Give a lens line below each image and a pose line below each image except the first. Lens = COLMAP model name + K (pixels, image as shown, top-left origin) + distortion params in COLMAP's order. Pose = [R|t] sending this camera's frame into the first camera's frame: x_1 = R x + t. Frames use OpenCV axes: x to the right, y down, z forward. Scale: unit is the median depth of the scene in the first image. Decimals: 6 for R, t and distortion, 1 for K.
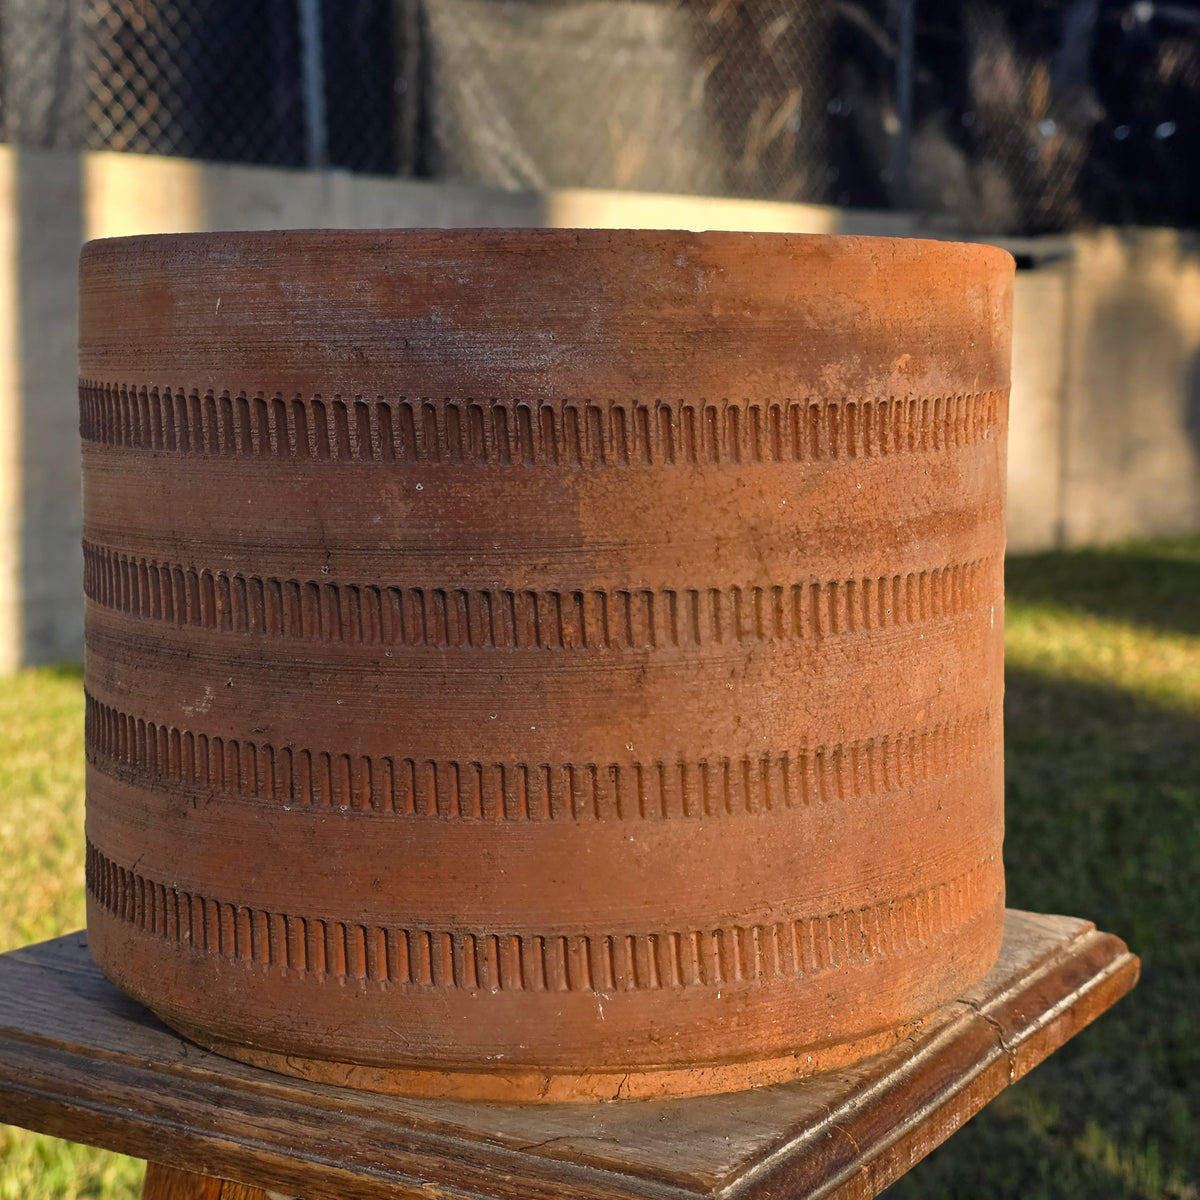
lens RADIAL K [[2170.8, 0, 579.1], [0, 2170.8, 601.4], [0, 0, 1]] dist [0.036641, -0.005758]
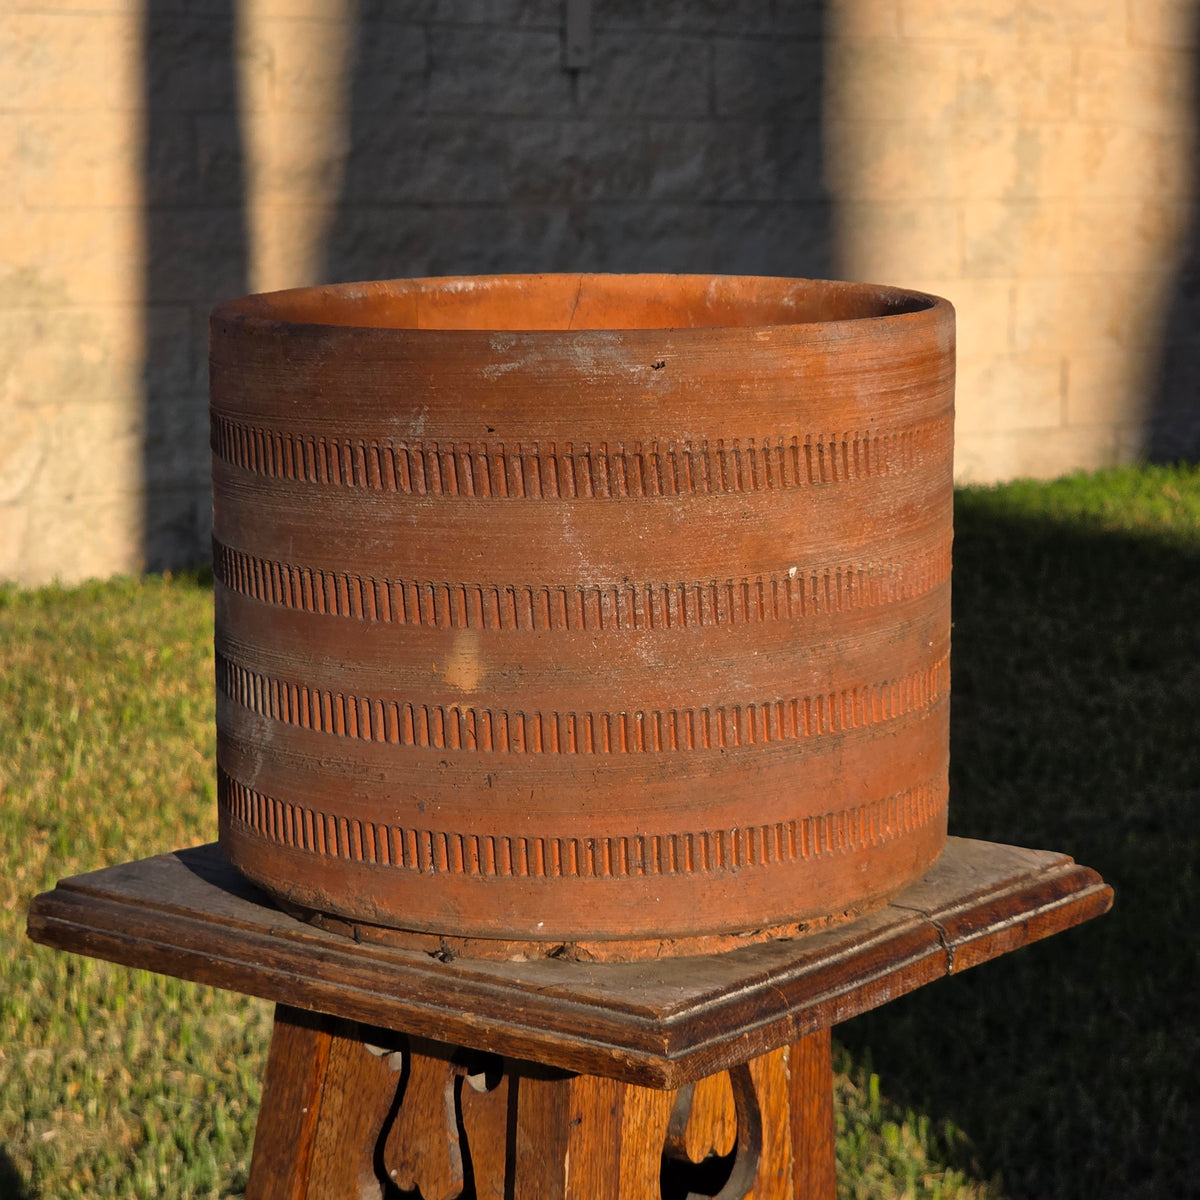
lens RADIAL K [[3112.6, 0, 600.0], [0, 3112.6, 600.0], [0, 0, 1]] dist [-0.372223, 4.120409]
pose [[0.994134, 0.018500, -0.106565, 0.198628], [-0.014163, 0.999046, 0.041314, -0.069711], [0.107227, -0.039562, 0.993447, -0.843150]]
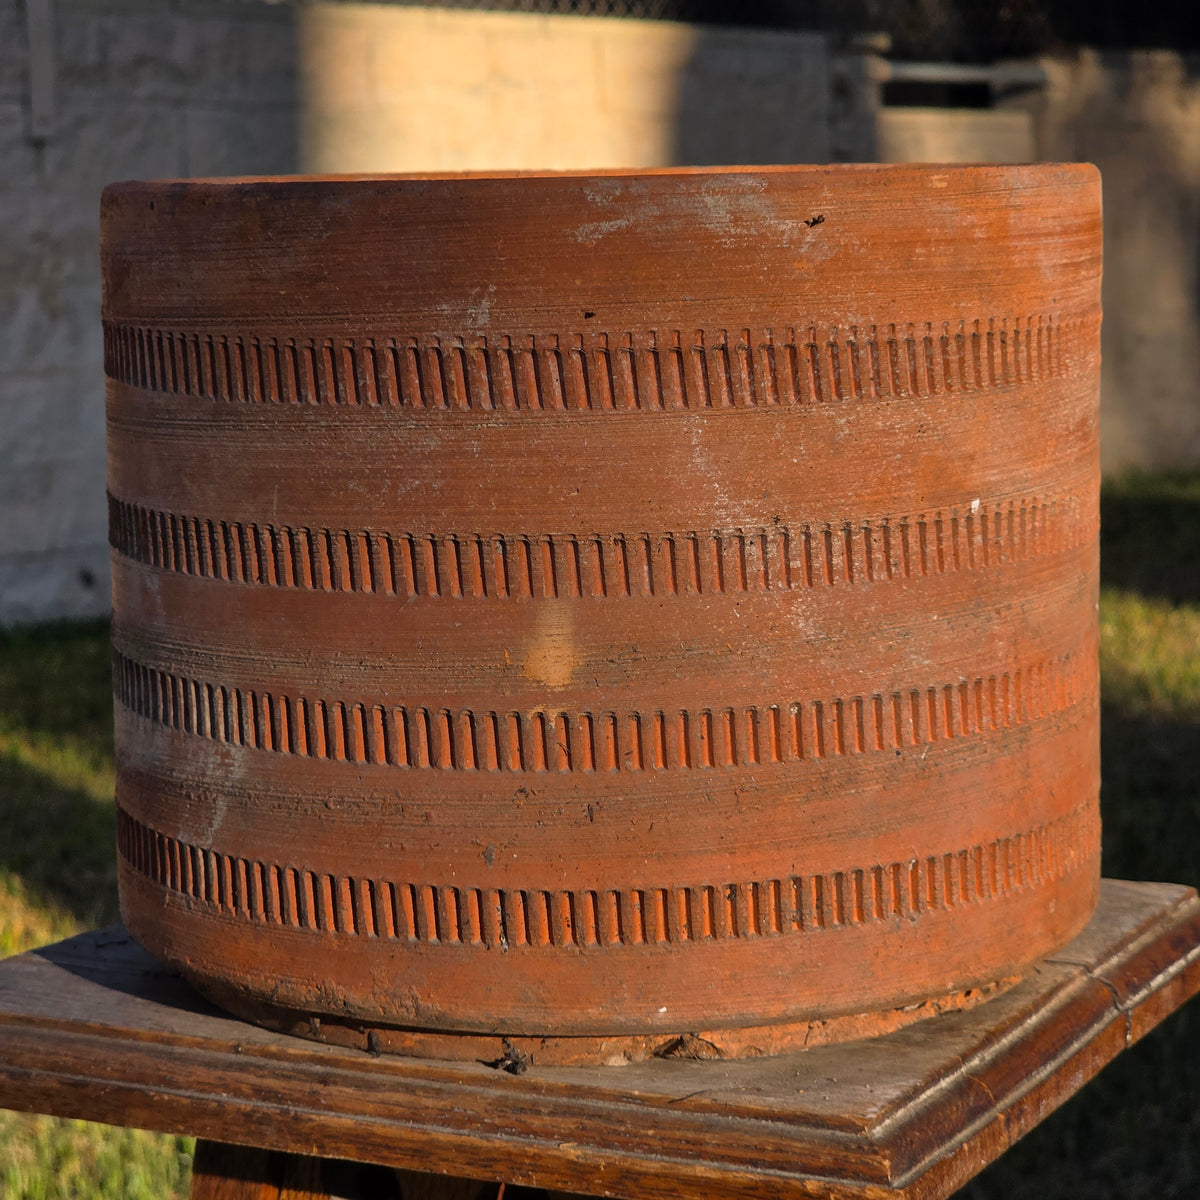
lens RADIAL K [[3112.6, 0, 600.0], [0, 3112.6, 600.0], [0, 0, 1]] dist [-0.372223, 4.120409]
pose [[0.996613, -0.024037, 0.078639, -0.142626], [0.023257, 0.999671, 0.010830, 0.007363], [-0.078874, -0.008964, 0.996844, -0.347529]]
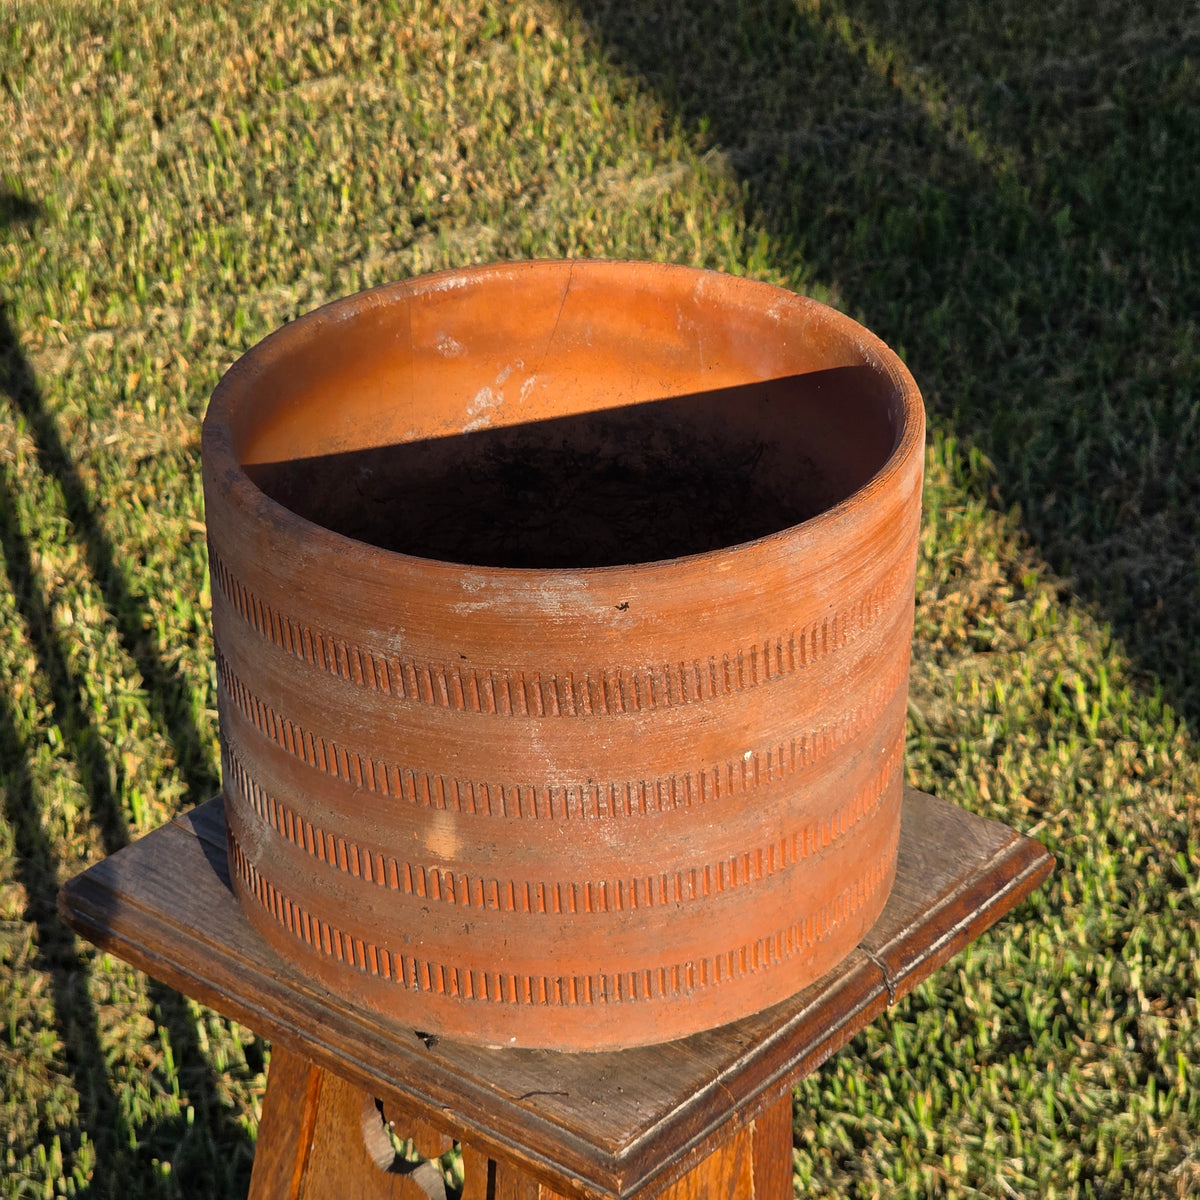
lens RADIAL K [[3112.6, 0, 600.0], [0, 3112.6, 600.0], [0, 0, 1]] dist [-0.372223, 4.120409]
pose [[0.990630, 0.073590, -0.115051, 0.240617], [-0.023498, 0.921692, 0.387211, -0.836200], [0.134536, -0.380879, 0.914785, -0.782834]]
